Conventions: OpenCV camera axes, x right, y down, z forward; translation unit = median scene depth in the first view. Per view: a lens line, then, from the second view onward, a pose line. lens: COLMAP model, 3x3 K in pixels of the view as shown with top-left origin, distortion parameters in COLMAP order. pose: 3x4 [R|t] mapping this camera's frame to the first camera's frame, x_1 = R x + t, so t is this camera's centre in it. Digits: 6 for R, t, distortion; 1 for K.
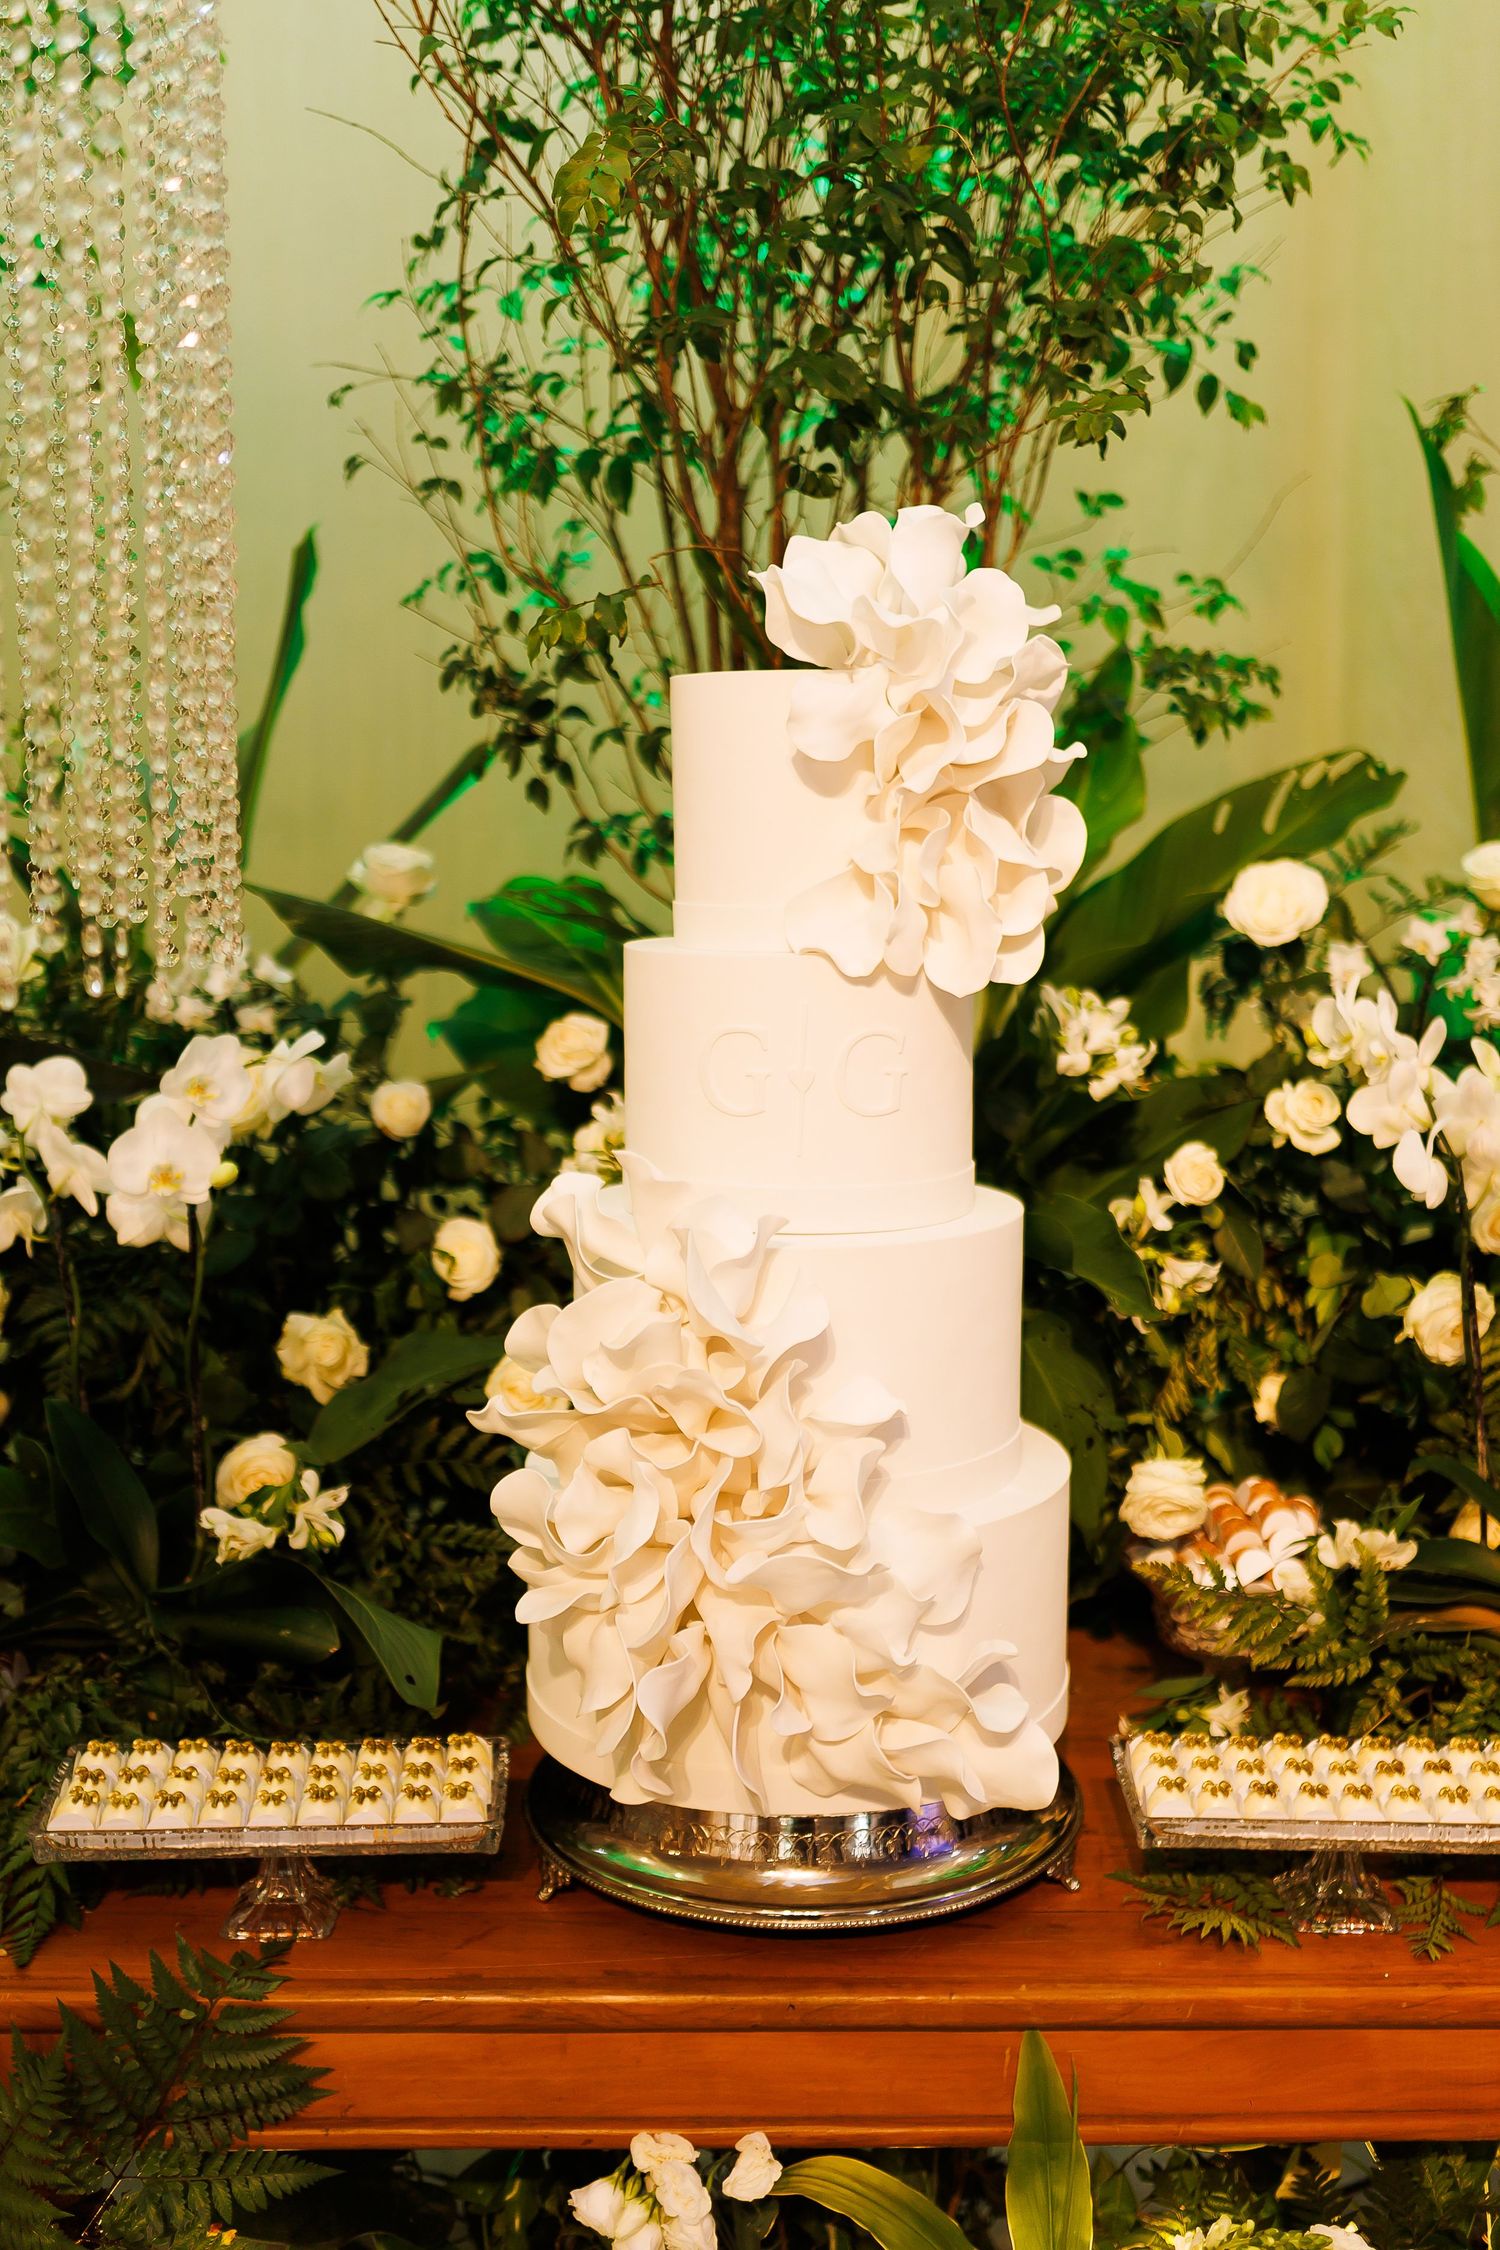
lens RADIAL K [[2330.9, 0, 767.9], [0, 2330.9, 1101.8], [0, 0, 1]] dist [-0.038597, 0.000000]
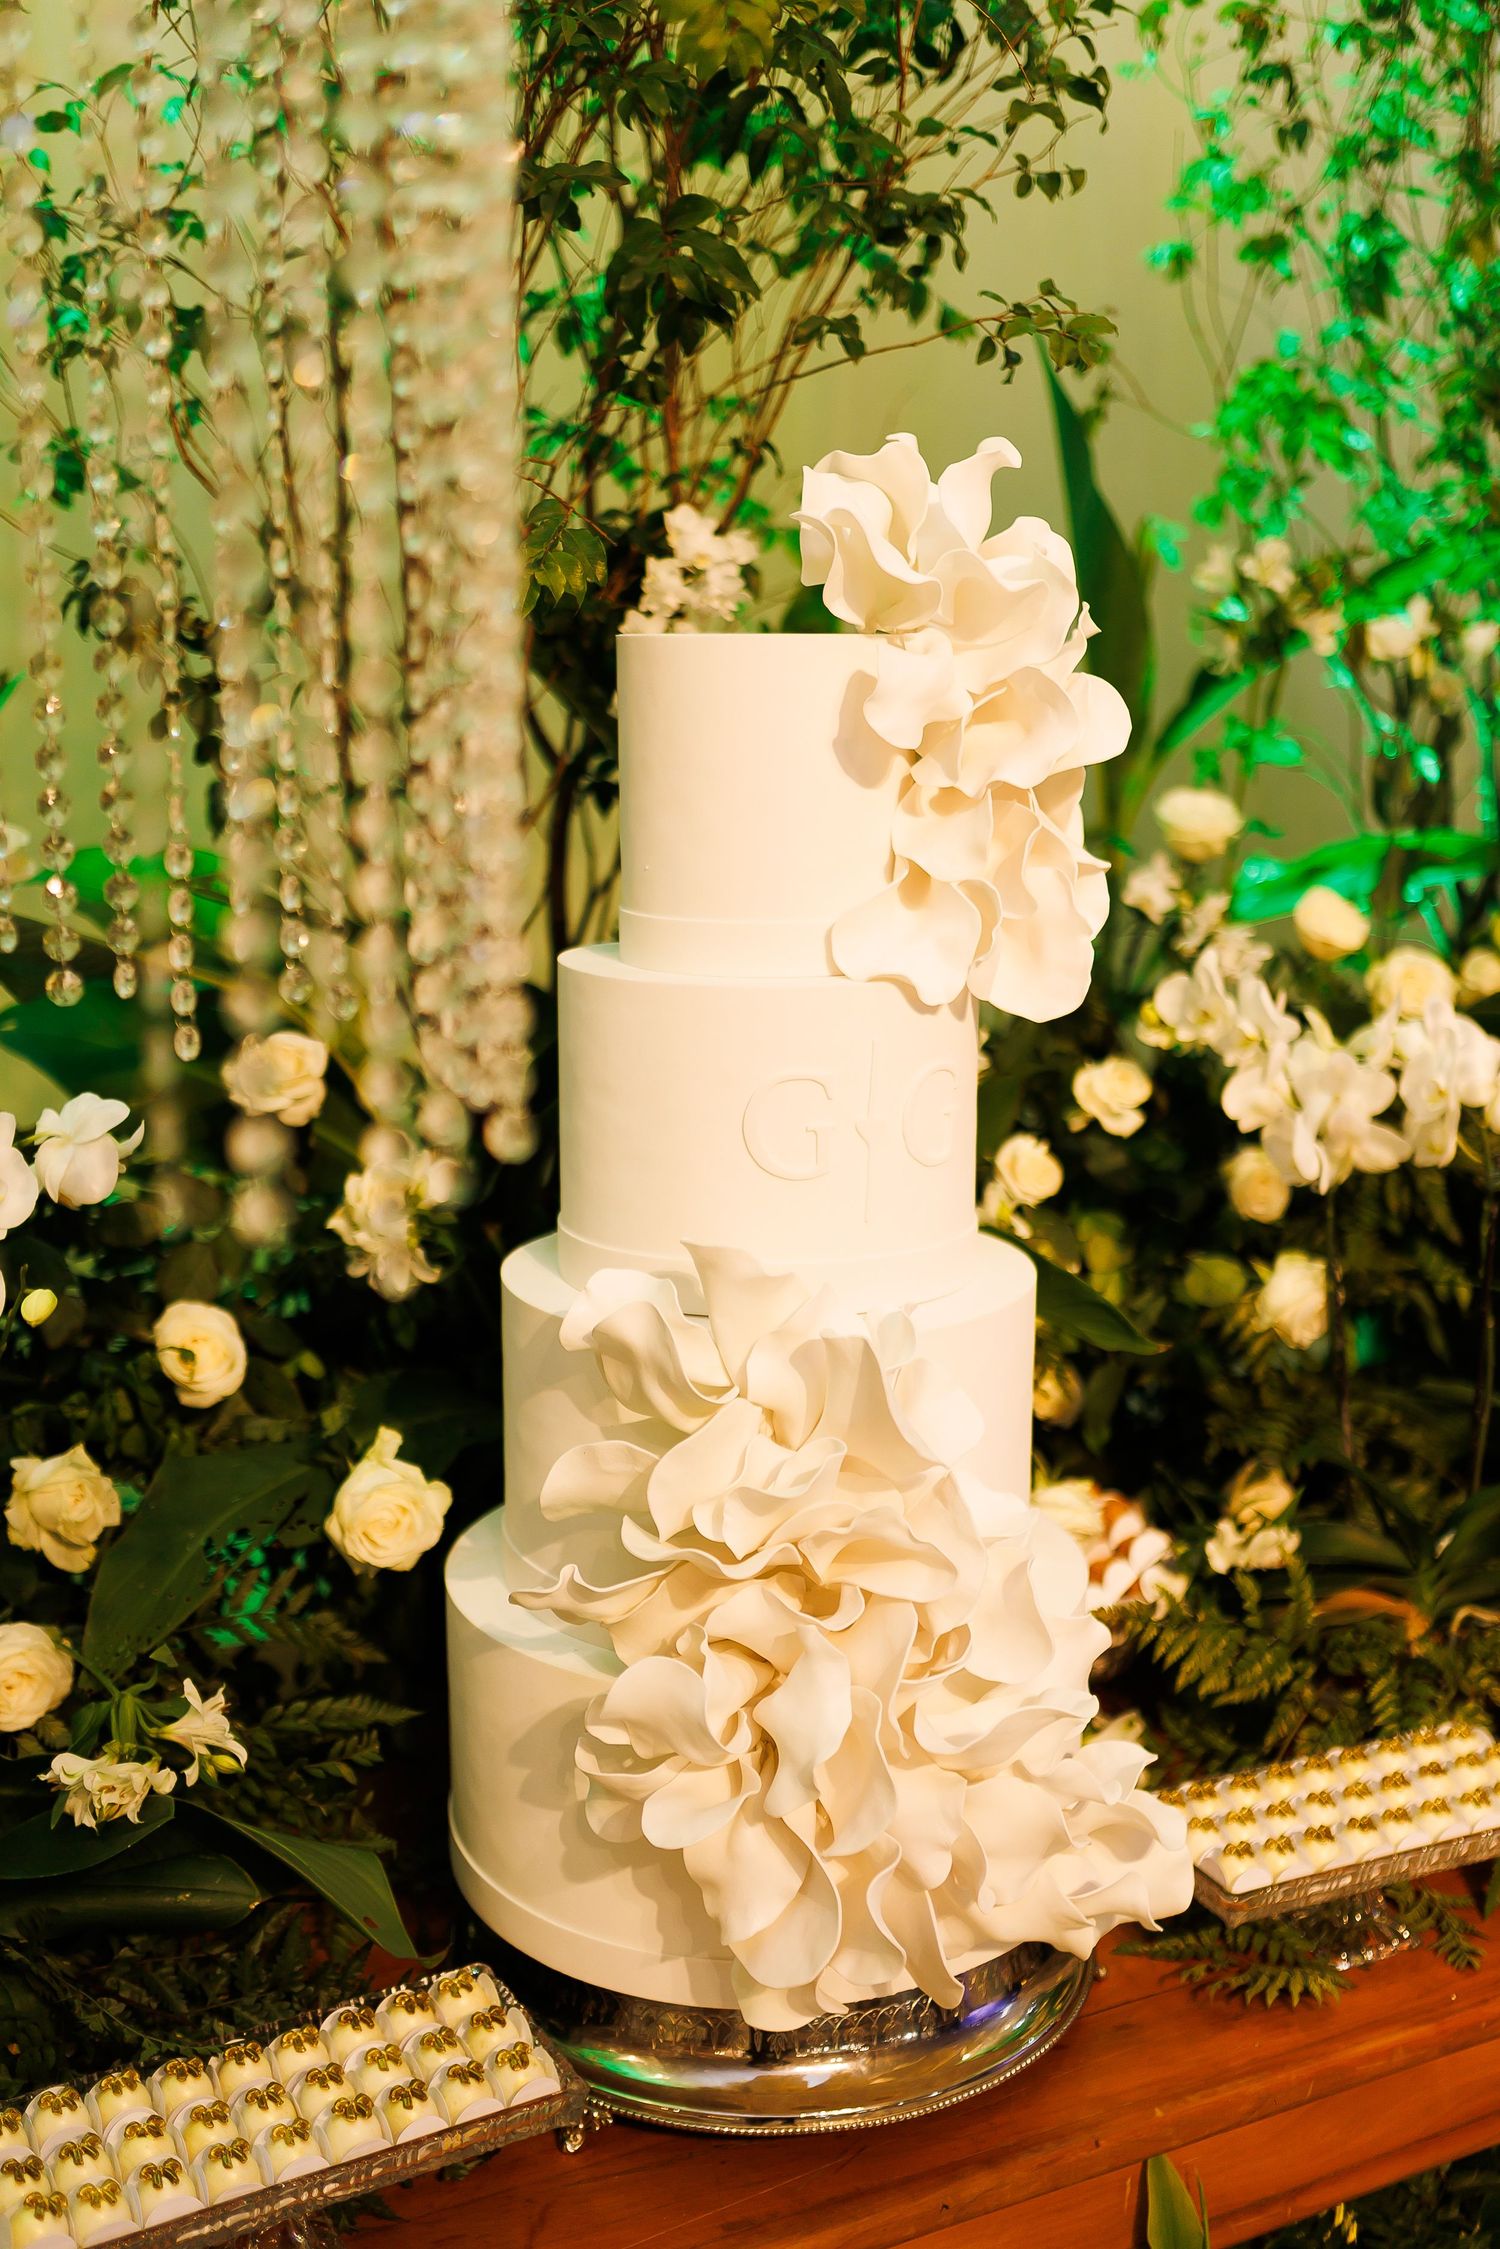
lens RADIAL K [[2329.8, 0, 789.1], [0, 2329.8, 1117.8], [0, 0, 1]] dist [-0.038597, 0.000000]
pose [[0.887690, -0.080274, 0.453391, -0.324837], [0.050440, 0.995713, 0.077538, -0.067123], [-0.457671, -0.045960, 0.887933, 0.231325]]
